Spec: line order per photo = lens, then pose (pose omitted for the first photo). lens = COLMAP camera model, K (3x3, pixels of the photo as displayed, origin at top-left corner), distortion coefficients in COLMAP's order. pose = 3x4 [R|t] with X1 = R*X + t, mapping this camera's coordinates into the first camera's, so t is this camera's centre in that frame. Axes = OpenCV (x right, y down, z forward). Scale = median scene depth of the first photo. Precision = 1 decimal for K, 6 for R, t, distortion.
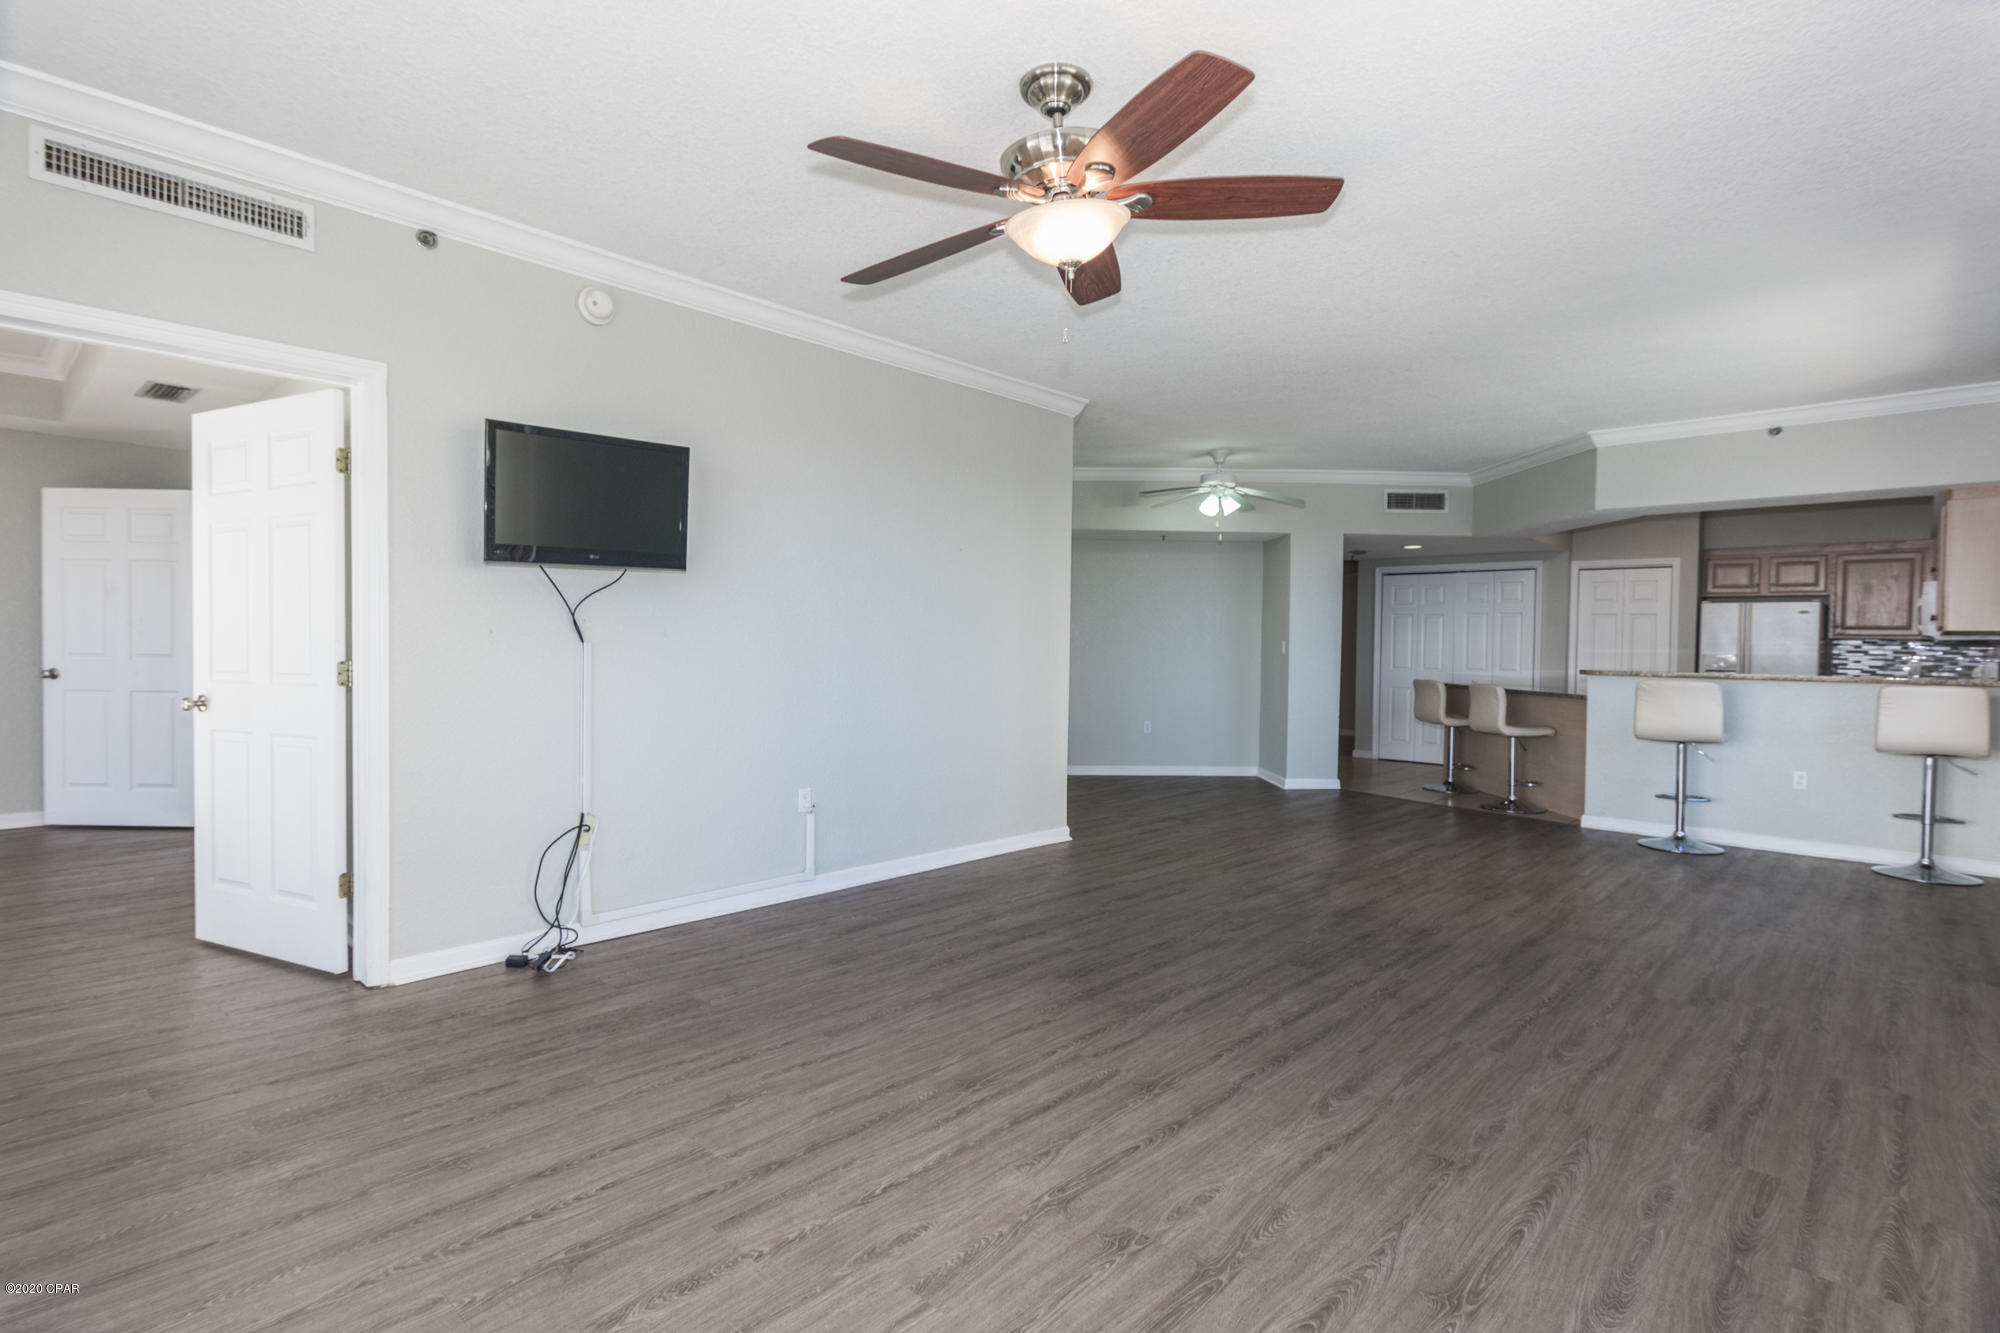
lens RADIAL K [[985.0, 0, 996.1], [0, 985.0, 664.1], [0, 0, 1]] dist [0.001387, -0.000161]
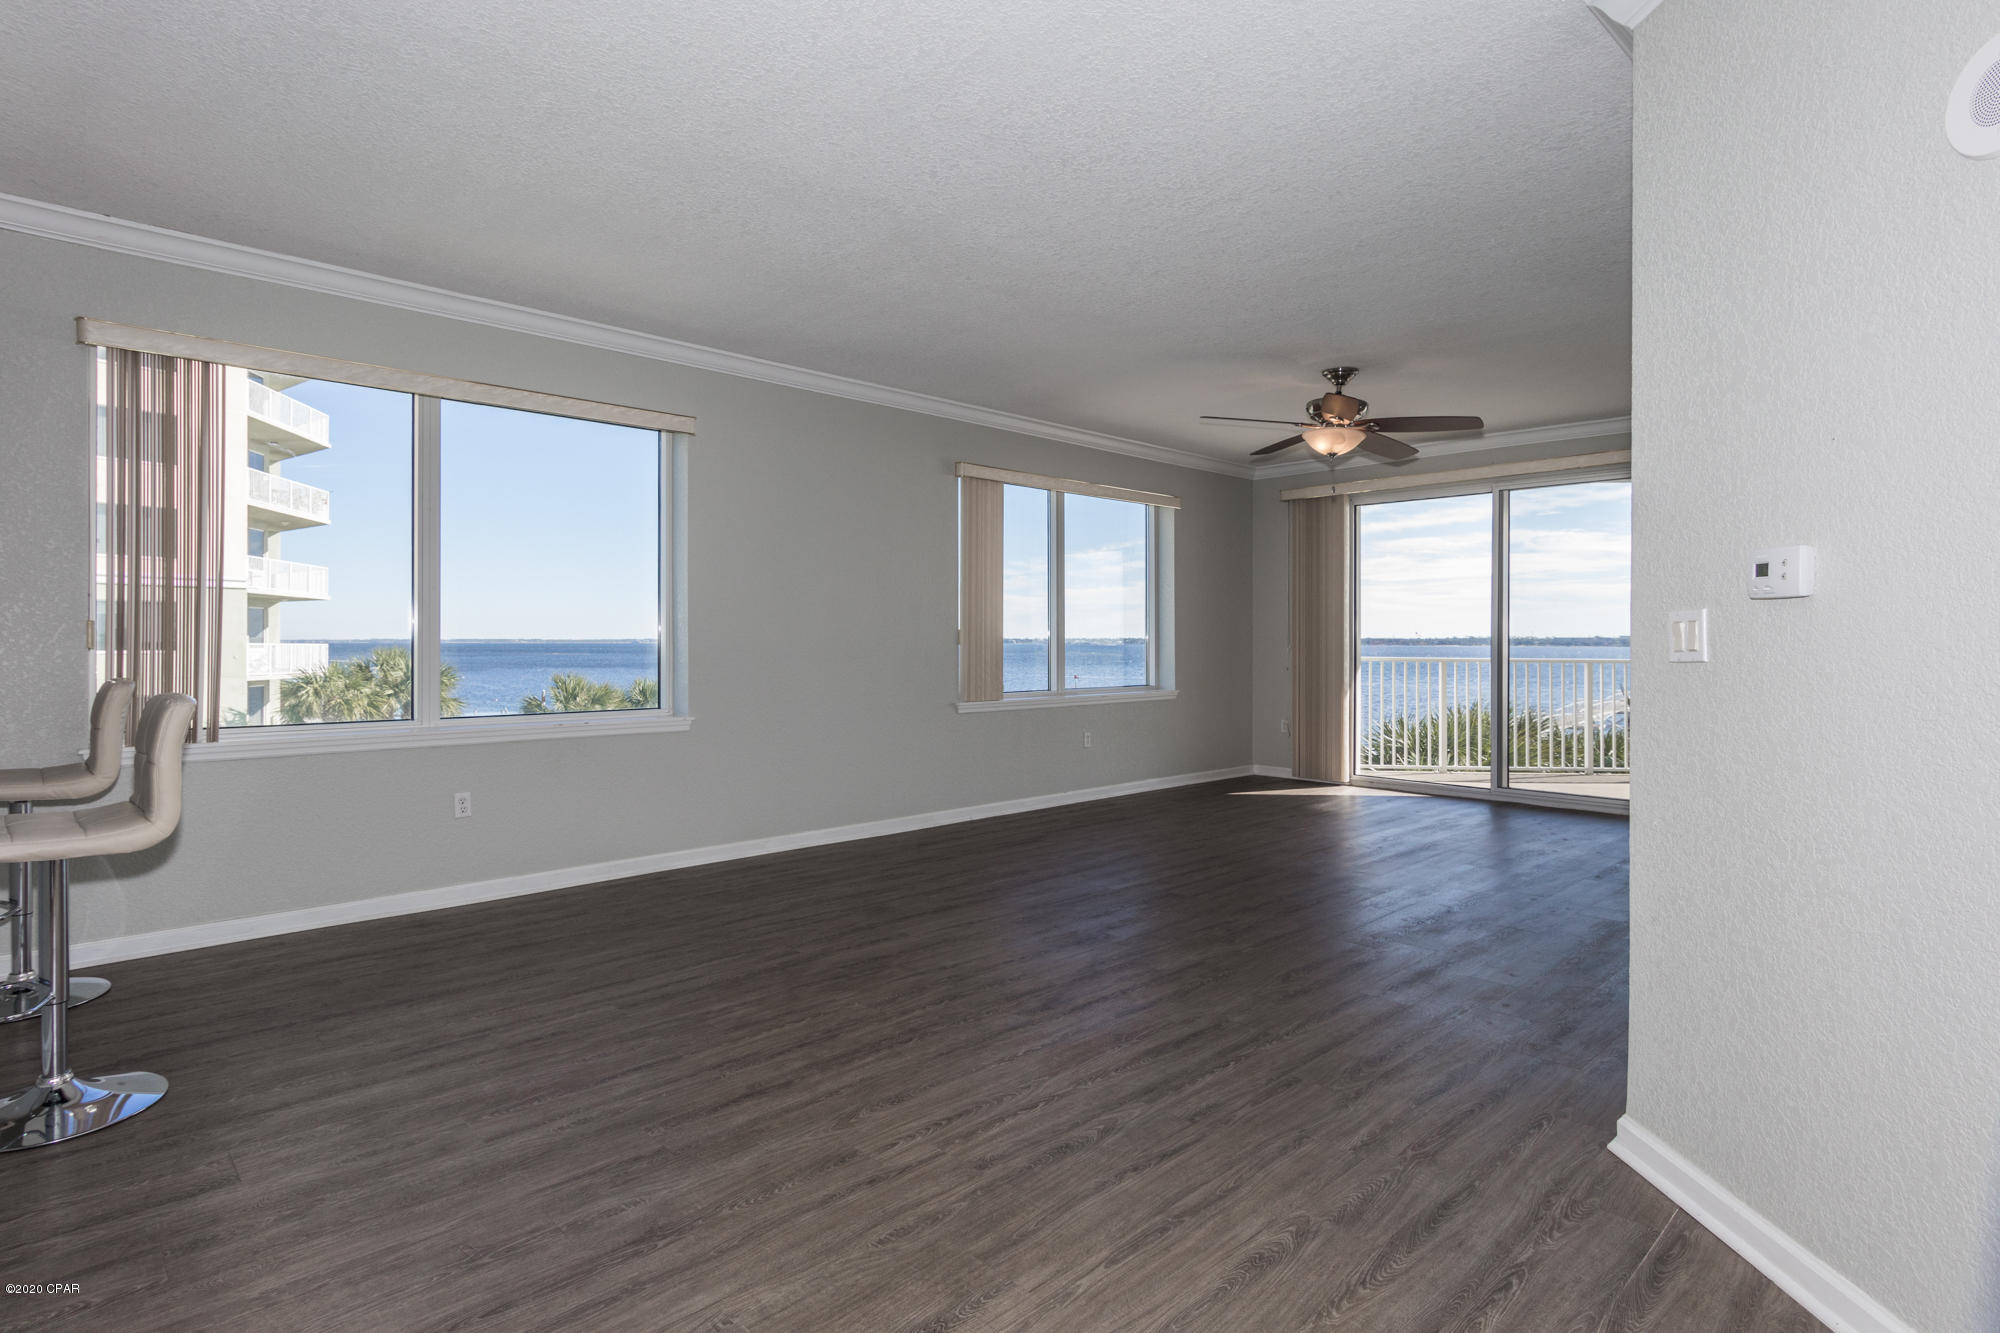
lens RADIAL K [[1016.0, 0, 958.0], [0, 1016.0, 650.1], [0, 0, 1]] dist [-0.001086, -0.000191]
pose [[-0.996626, -0.016849, 0.080328, 0.480933], [-0.014330, 0.999390, 0.031843, -0.036575], [-0.080815, 0.030584, -0.996260, 2.258061]]
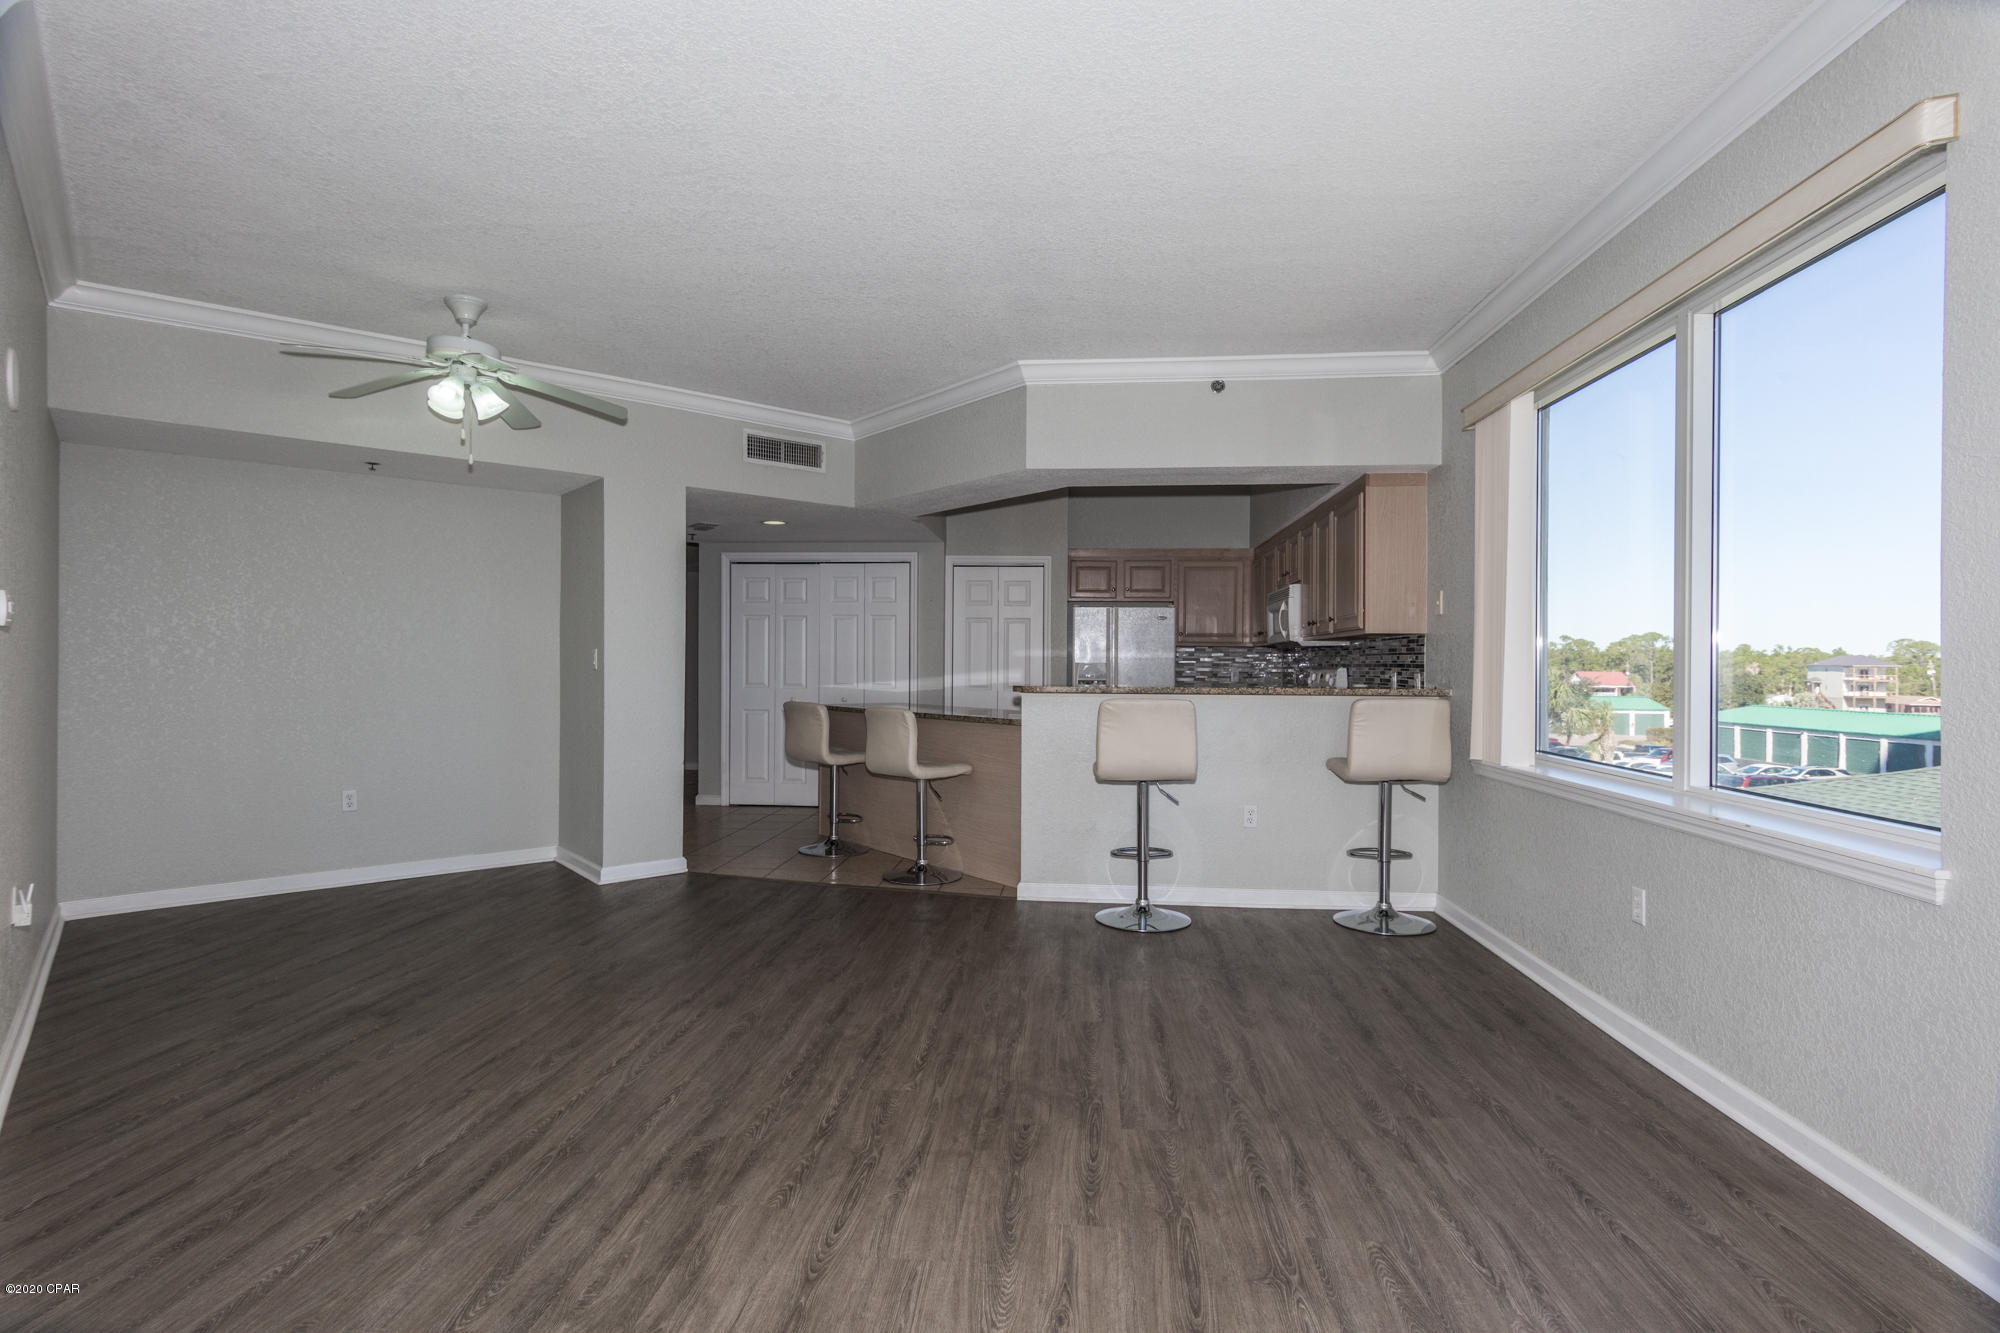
lens RADIAL K [[985.0, 0, 996.1], [0, 985.0, 664.1], [0, 0, 1]] dist [0.001387, -0.000161]
pose [[0.787687, -0.009320, 0.616005, 0.237530], [0.017506, 0.999820, -0.007258, -0.009389], [-0.615827, 0.016501, 0.787709, 0.775479]]
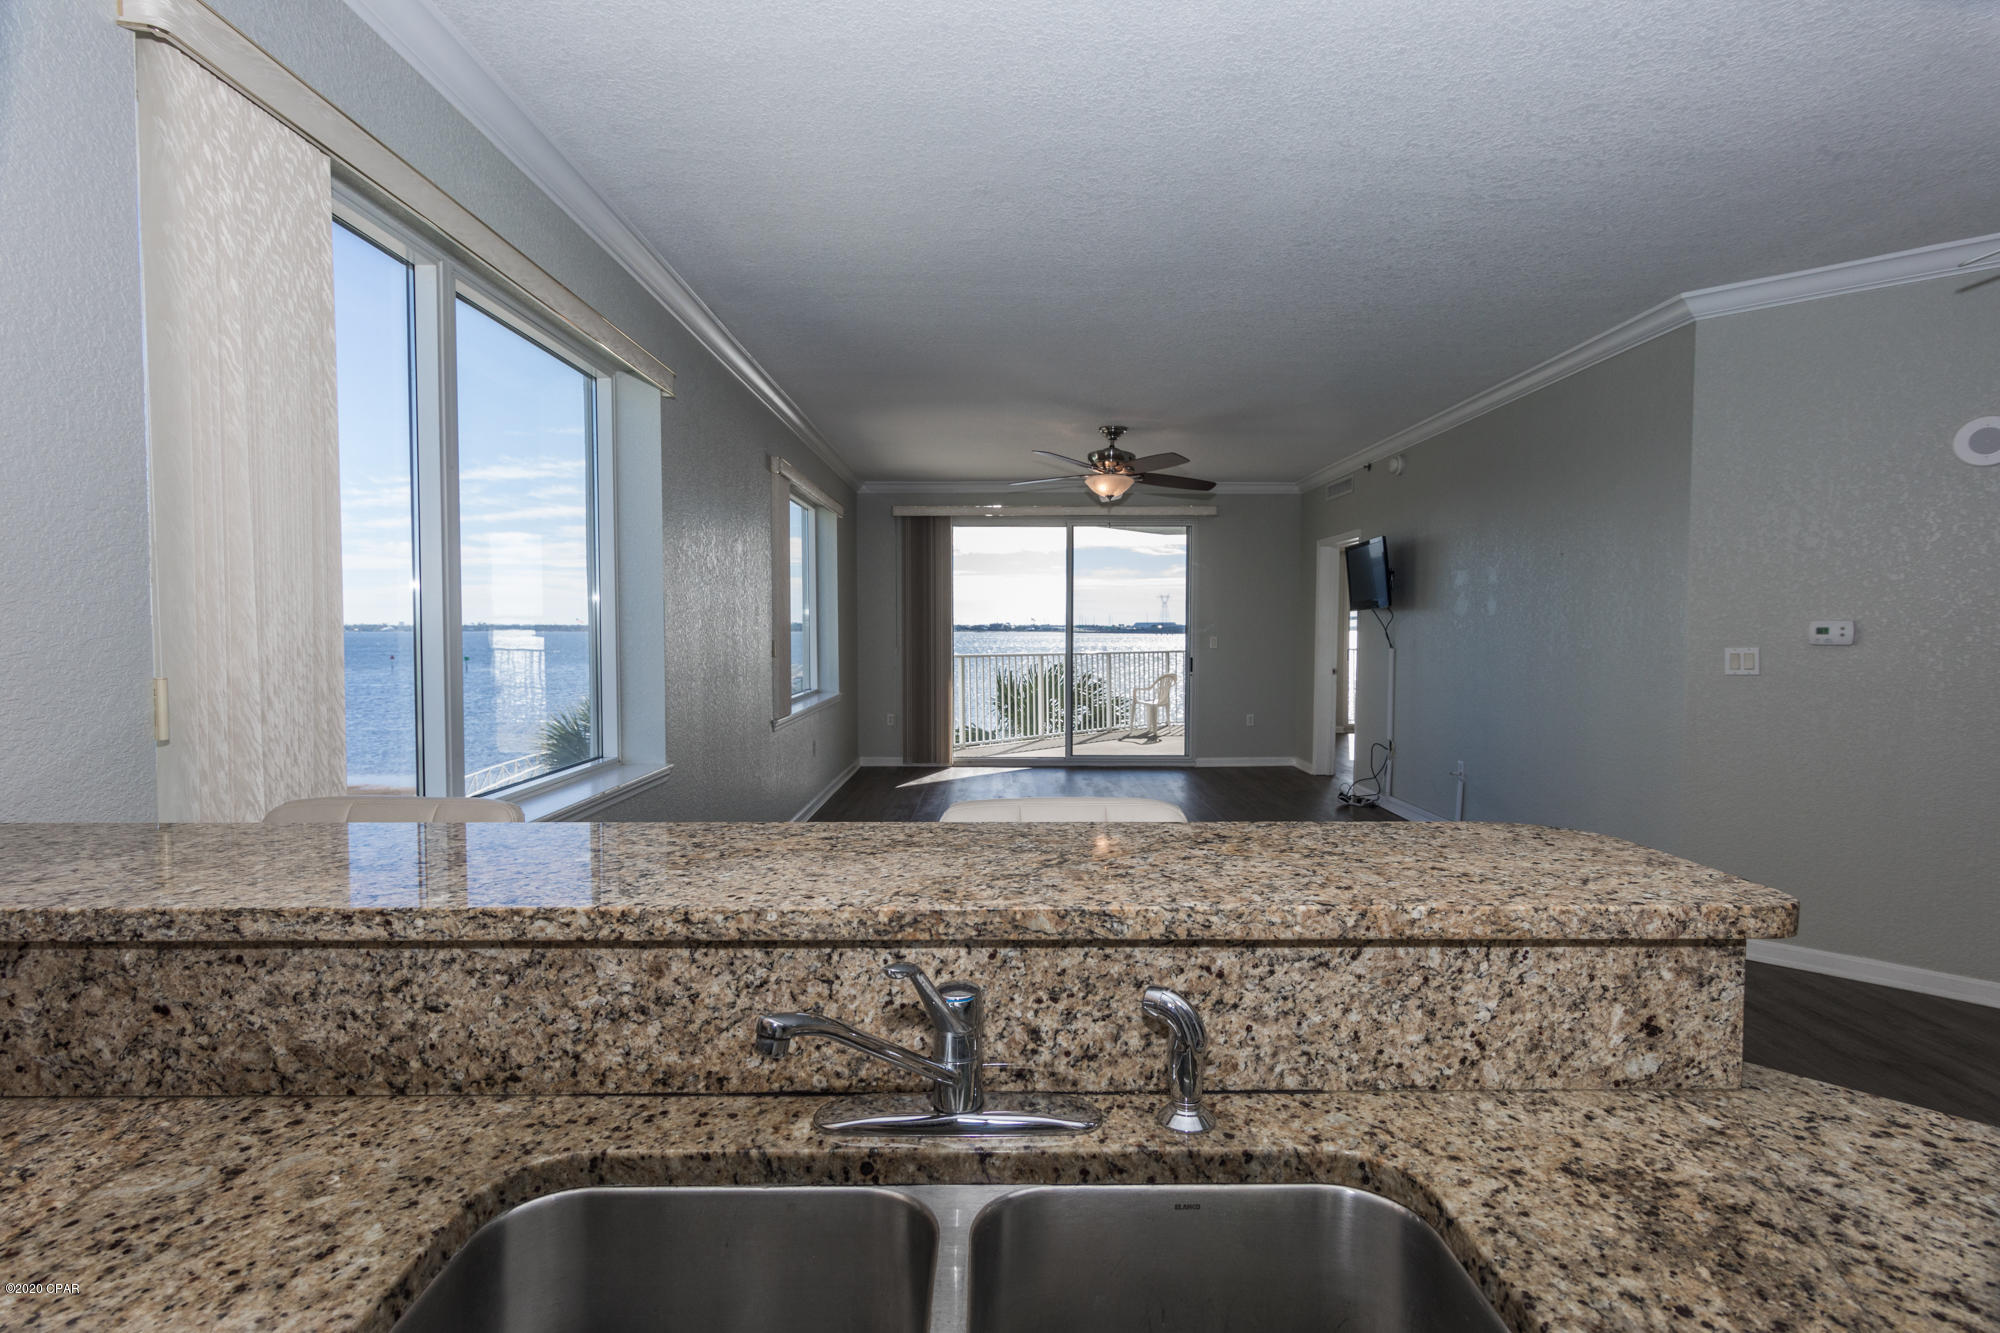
lens RADIAL K [[985.0, 0, 996.1], [0, 985.0, 664.1], [0, 0, 1]] dist [0.001387, -0.000161]
pose [[-0.733552, 0.011345, -0.679539, 1.419185], [-0.024509, 0.998769, 0.043131, -0.055260], [0.679191, 0.048294, -0.732371, 1.885793]]
